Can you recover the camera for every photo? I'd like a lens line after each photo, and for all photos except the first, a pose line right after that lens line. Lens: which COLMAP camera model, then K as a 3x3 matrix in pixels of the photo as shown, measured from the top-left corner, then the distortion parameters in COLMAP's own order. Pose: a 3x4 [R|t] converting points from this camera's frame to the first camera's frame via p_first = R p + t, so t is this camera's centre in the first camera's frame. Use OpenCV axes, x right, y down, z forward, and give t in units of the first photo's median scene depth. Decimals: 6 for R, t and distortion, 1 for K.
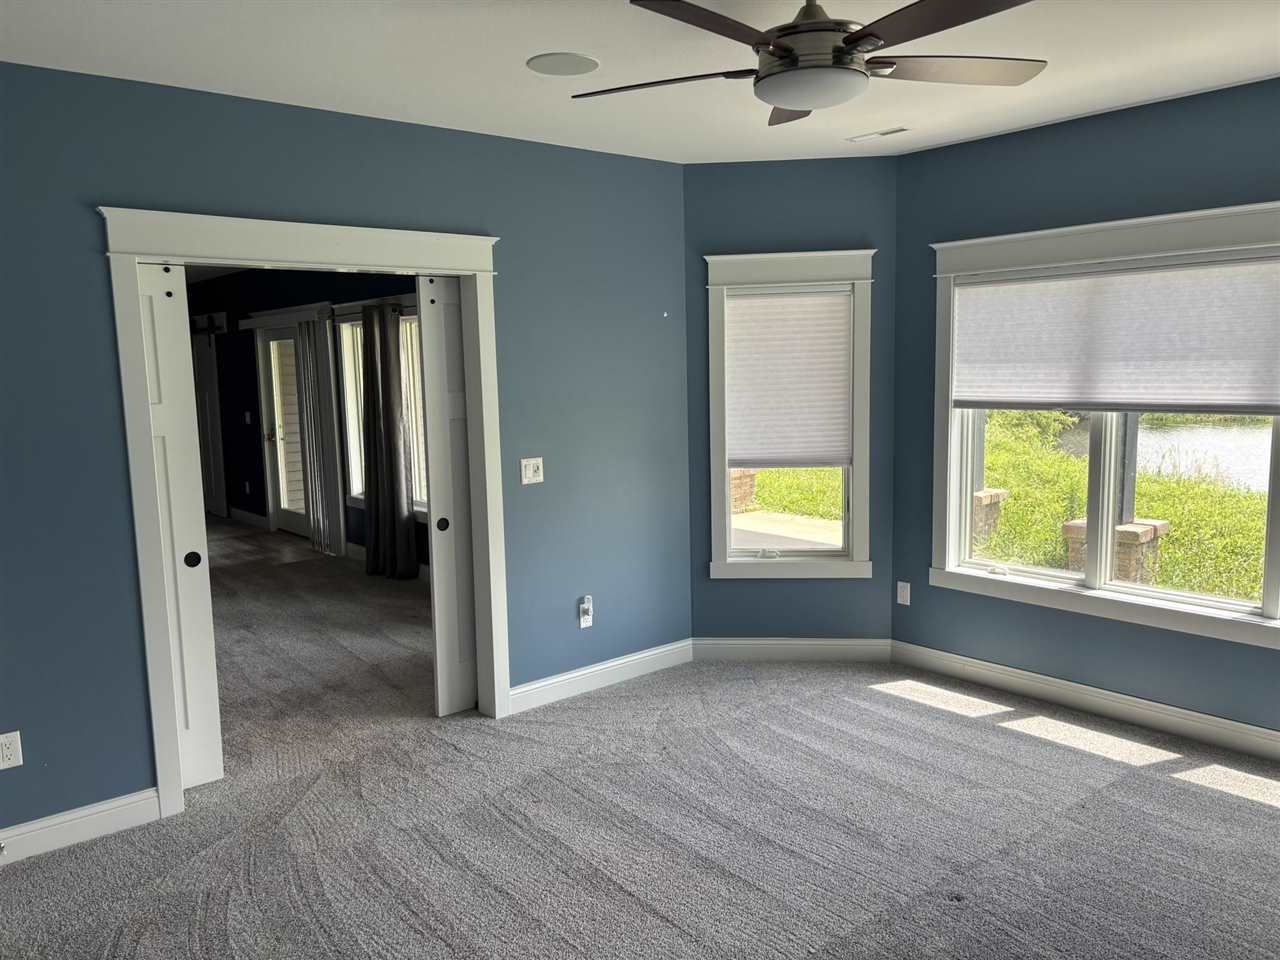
lens RADIAL K [[970.2, 0, 639.6], [0, 970.2, 481.7], [0, 0, 1]] dist [0.024126, -0.004201]
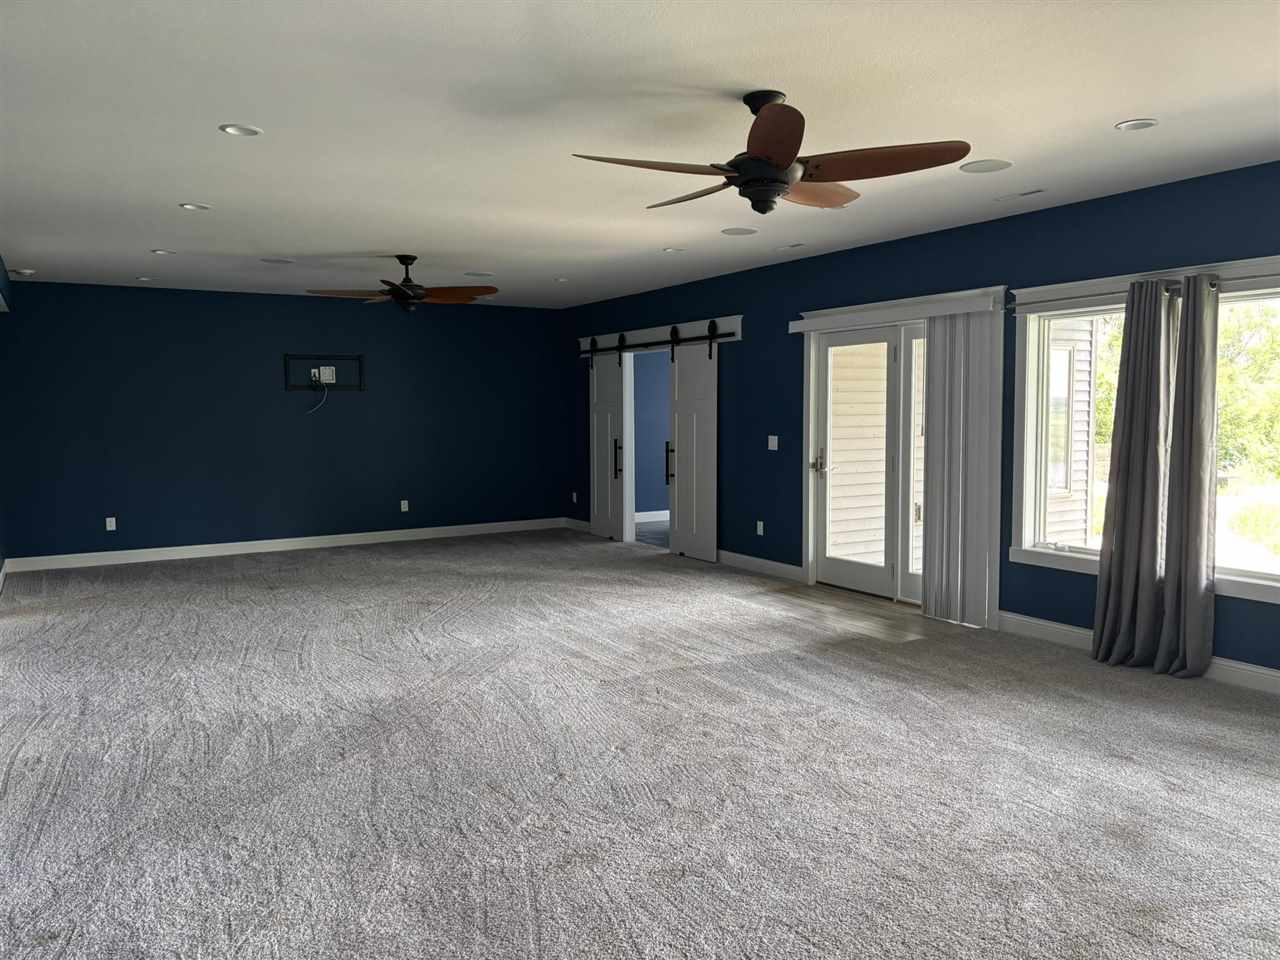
lens RADIAL K [[970.2, 0, 639.6], [0, 970.2, 481.7], [0, 0, 1]] dist [0.024126, -0.004201]
pose [[0.982903, 0.032106, -0.181302, -0.380048], [-0.039865, 0.998431, -0.039315, 0.003669], [0.179755, 0.045870, 0.982641, 0.189971]]
